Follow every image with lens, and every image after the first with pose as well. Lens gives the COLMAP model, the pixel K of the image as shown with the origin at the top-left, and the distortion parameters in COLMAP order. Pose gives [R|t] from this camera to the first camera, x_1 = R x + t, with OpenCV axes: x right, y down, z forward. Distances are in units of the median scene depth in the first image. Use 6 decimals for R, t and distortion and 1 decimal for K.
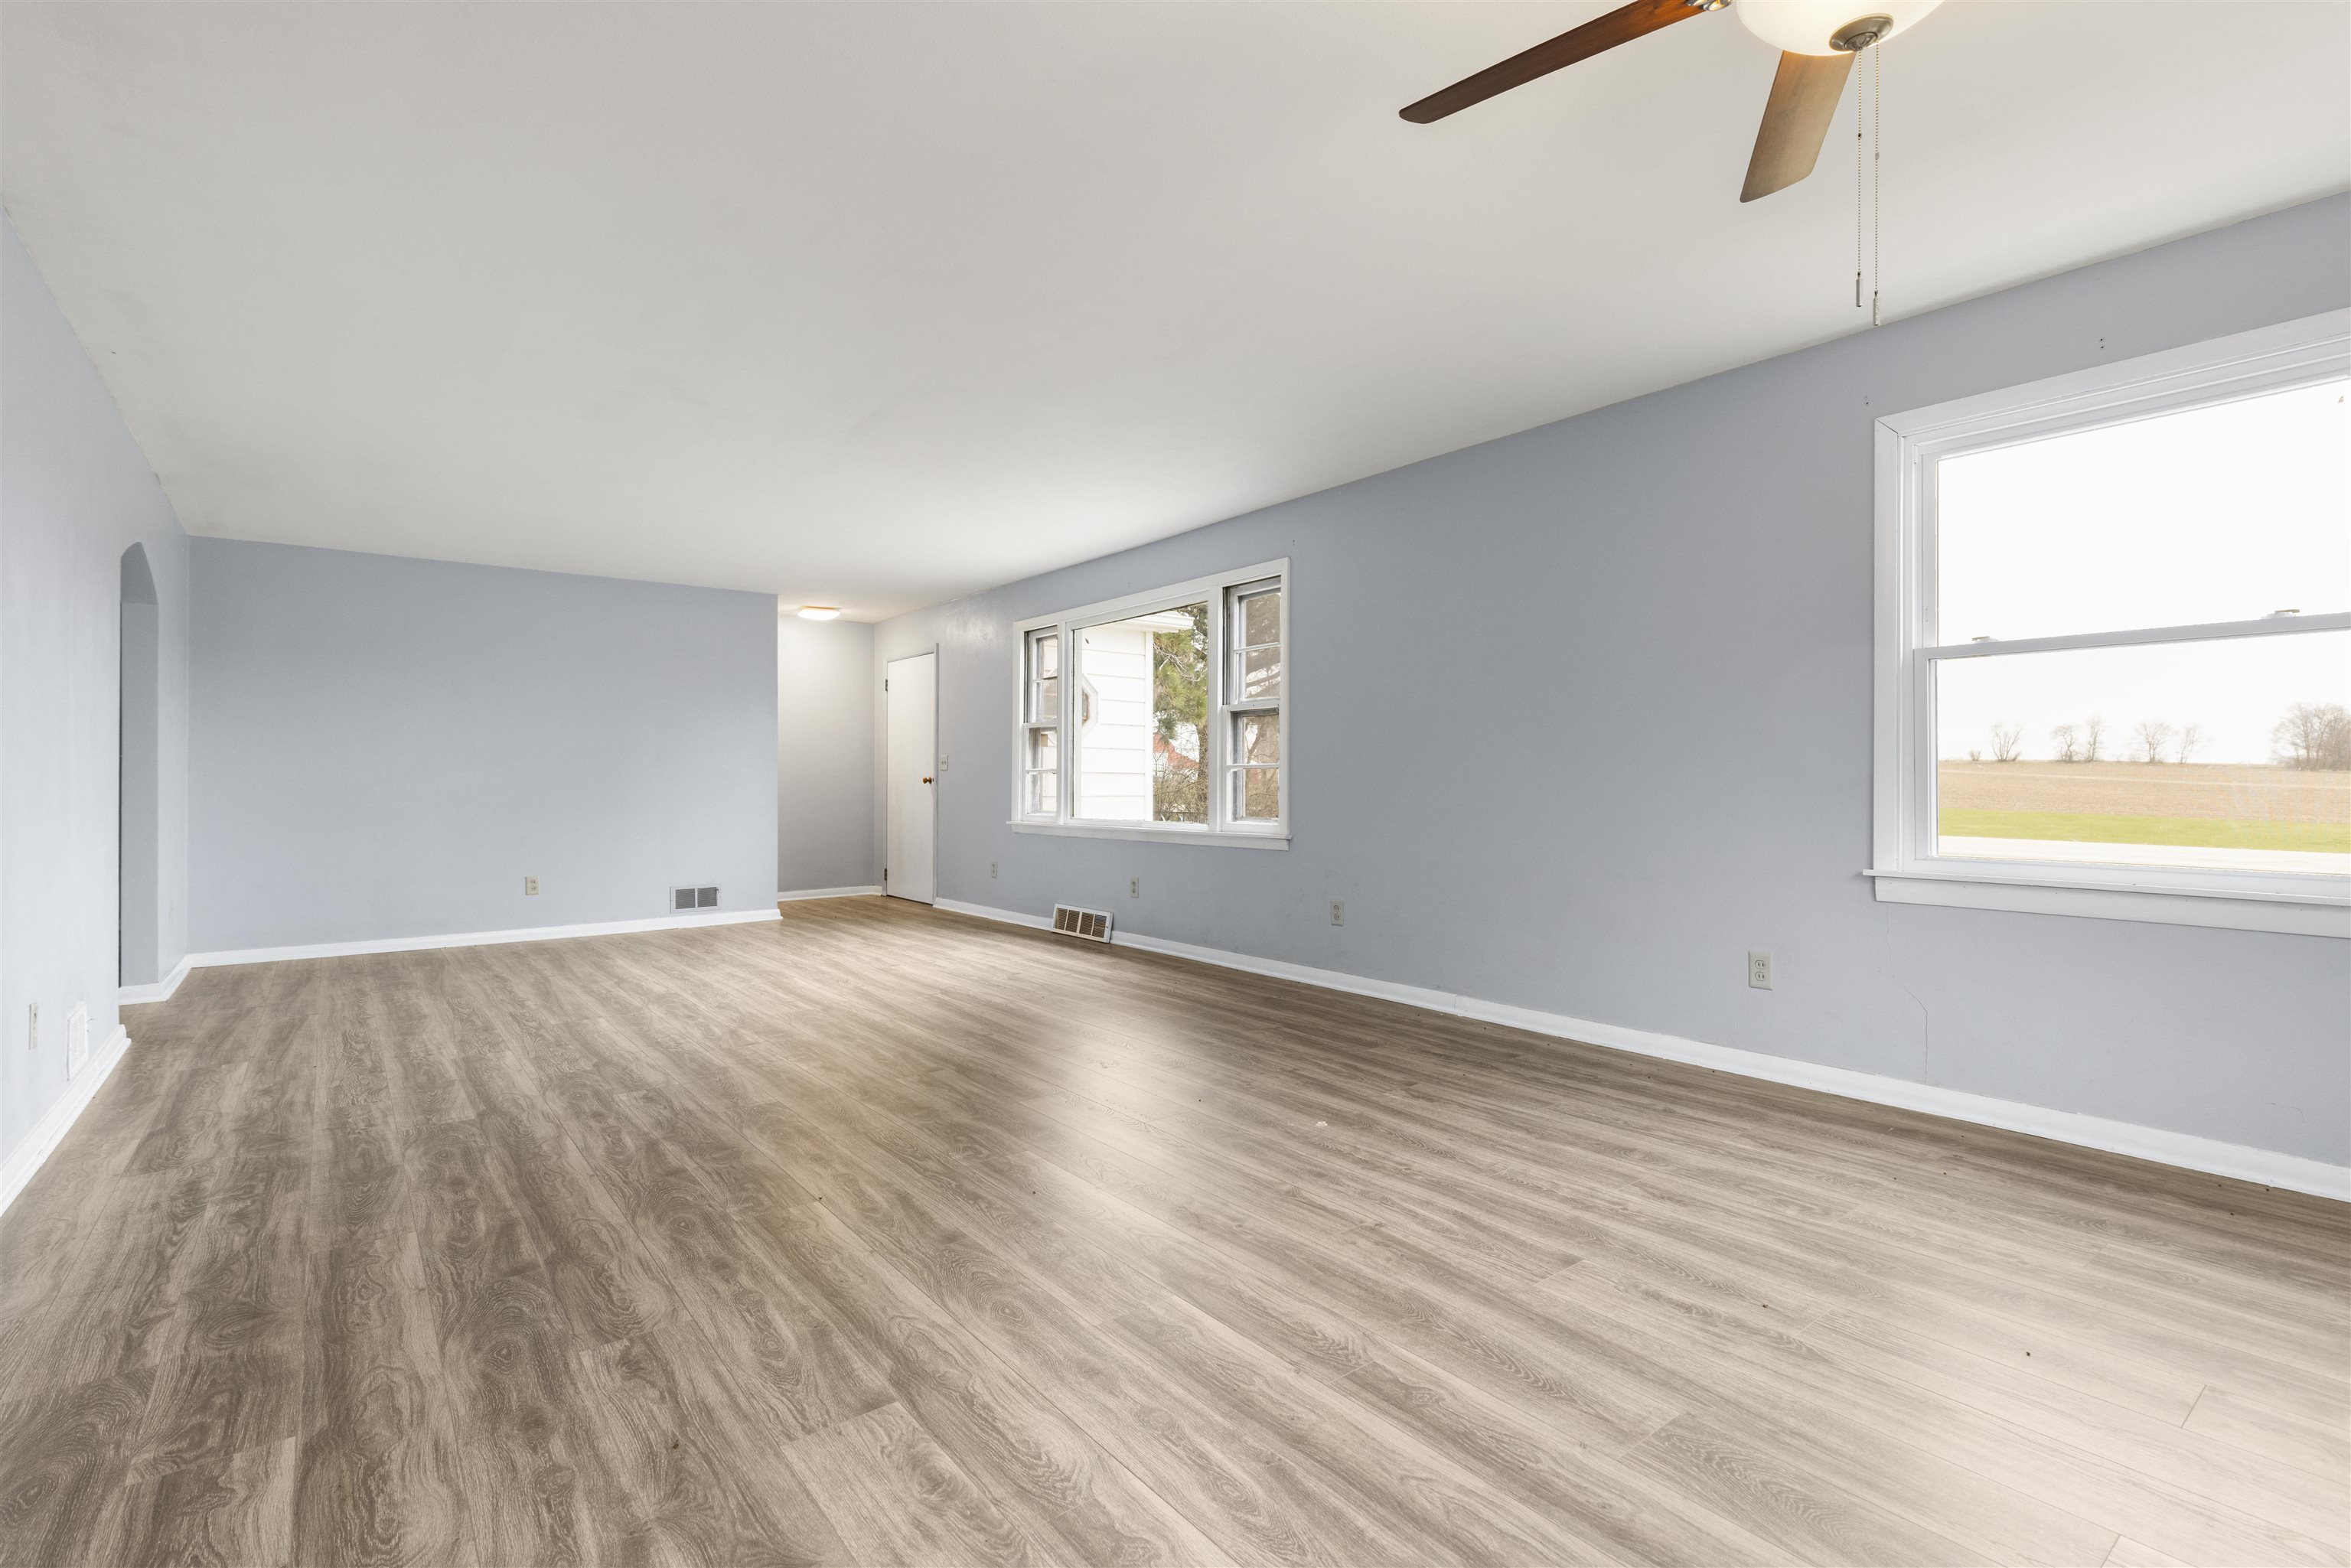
lens RADIAL K [[1081.1, 0, 1161.1], [0, 1081.1, 775.3], [0, 0, 1]] dist [0.021770, -0.000585]
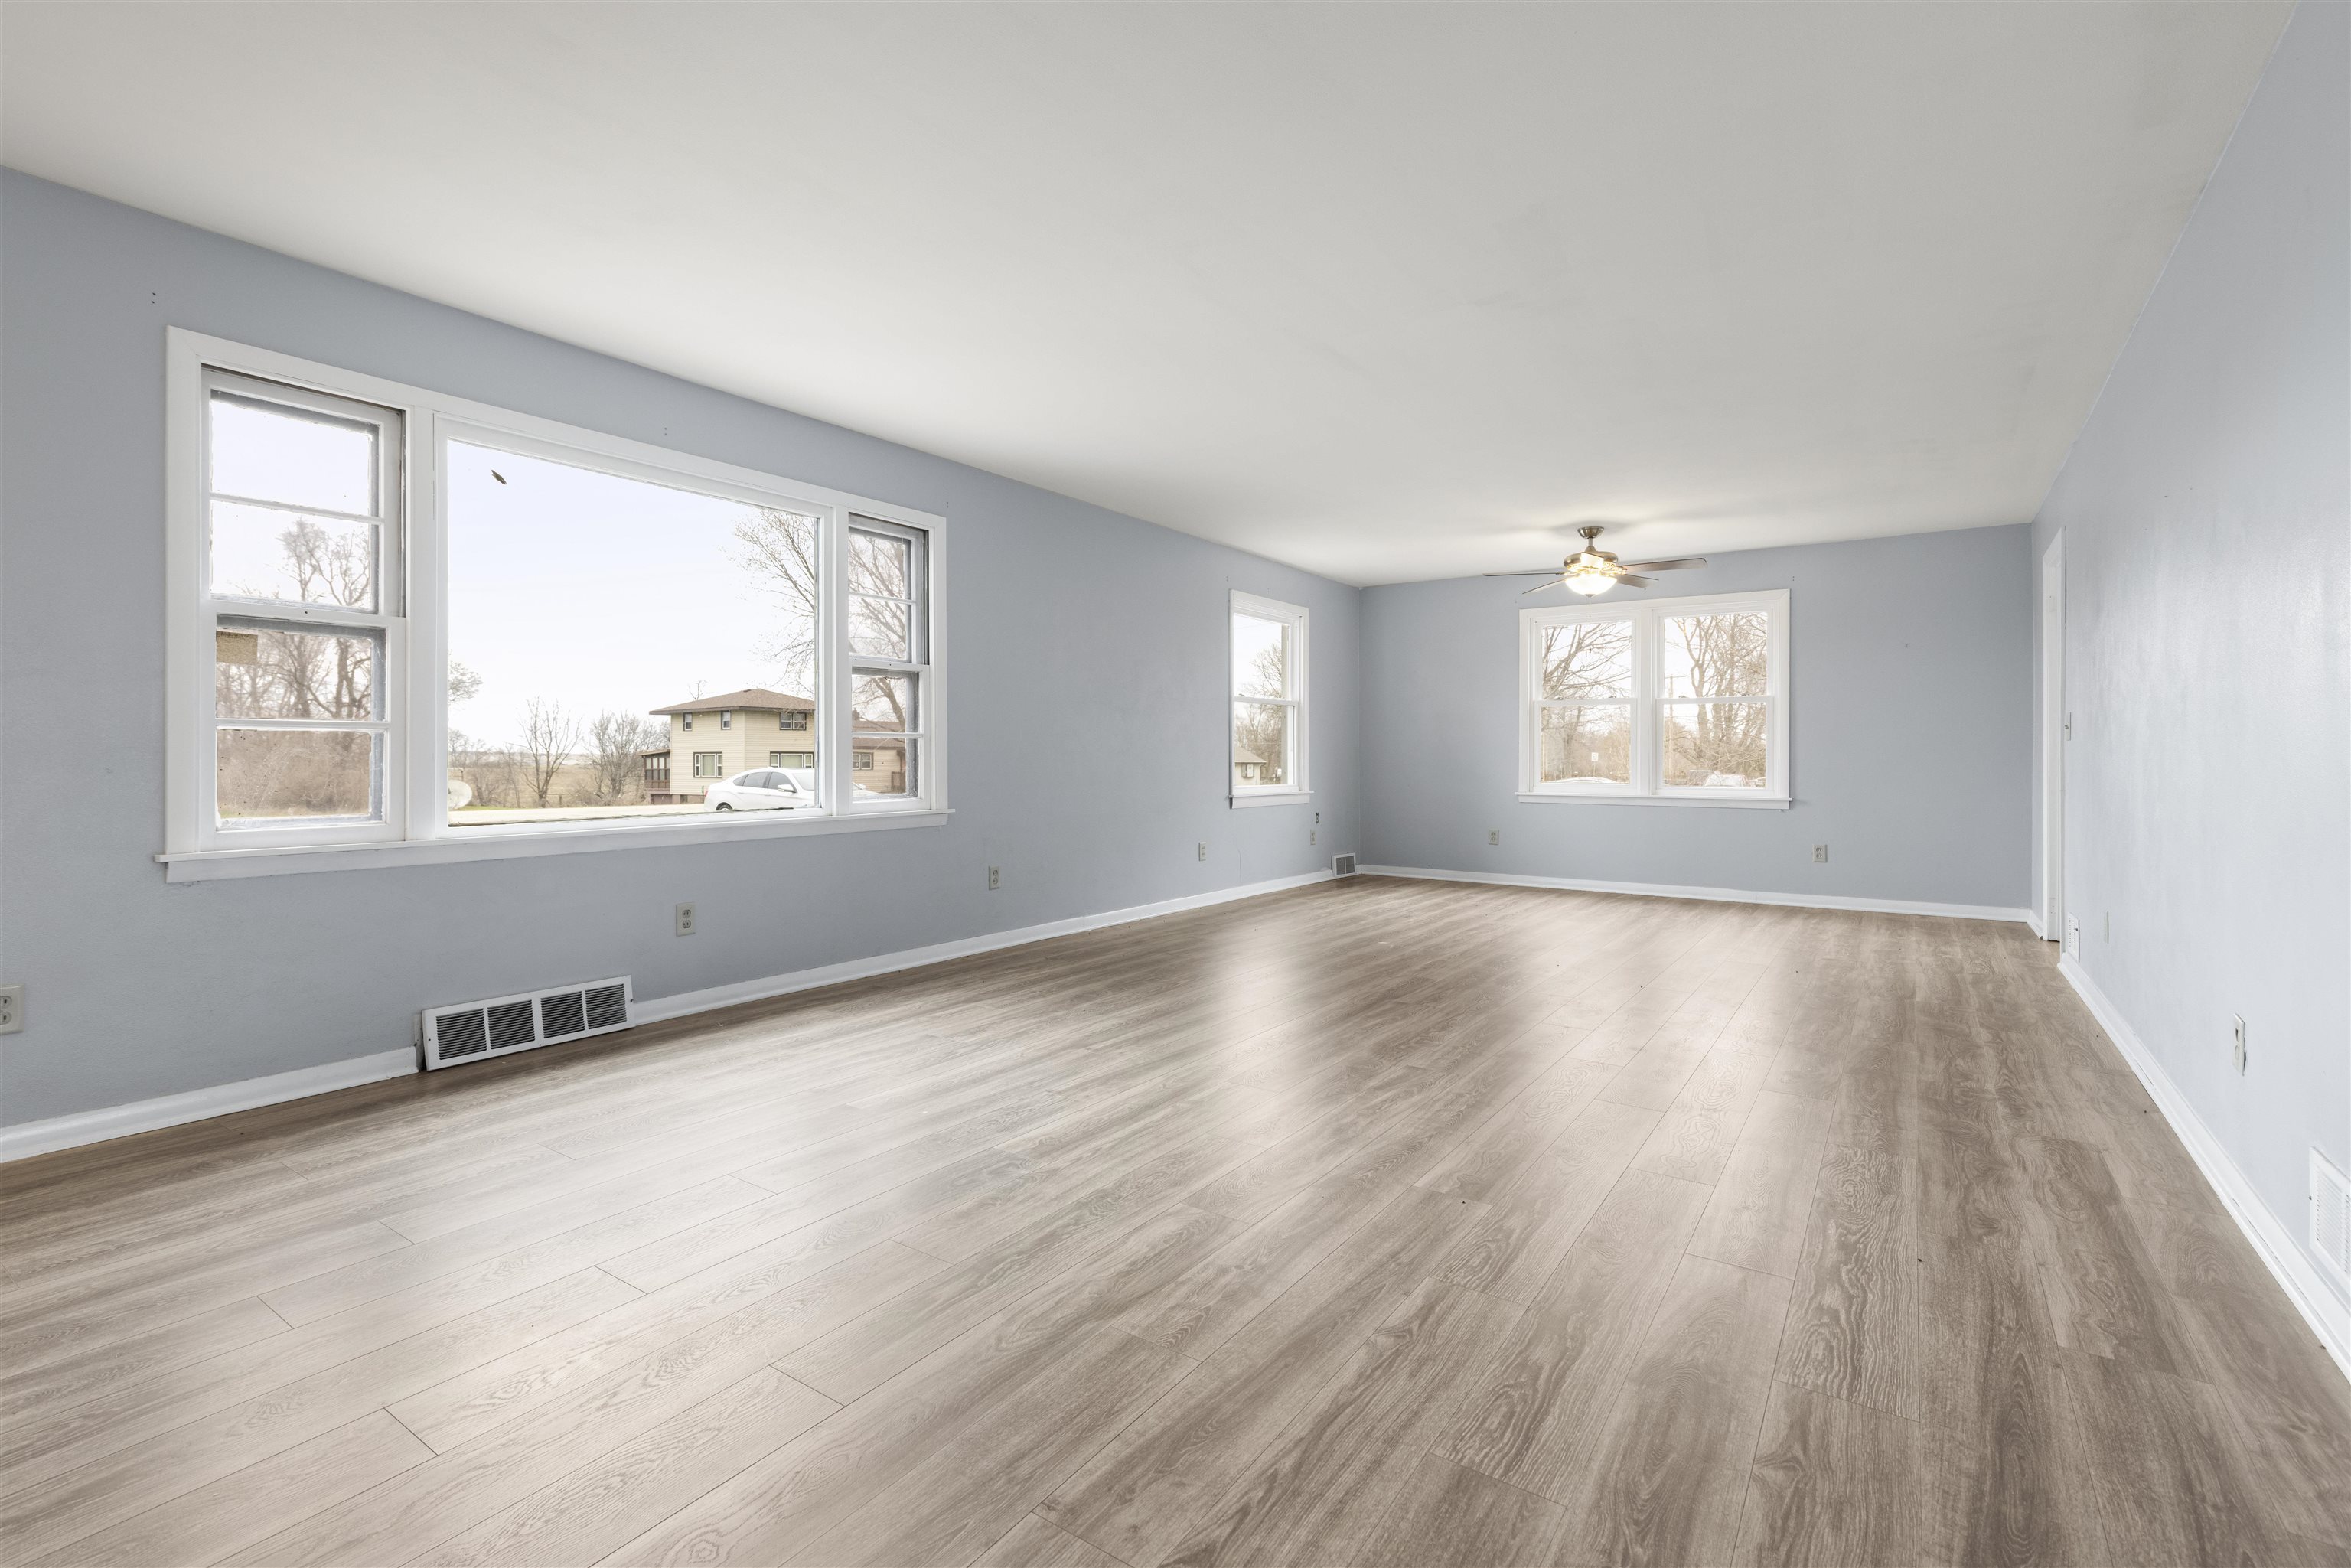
lens RADIAL K [[1081.1, 0, 1162.4], [0, 1081.1, 780.1], [0, 0, 1]] dist [0.021770, -0.000585]
pose [[-0.312158, -0.021662, 0.949783, -1.190230], [-0.009650, 0.999761, 0.019630, 0.011691], [-0.949981, -0.003038, -0.312293, 1.560584]]
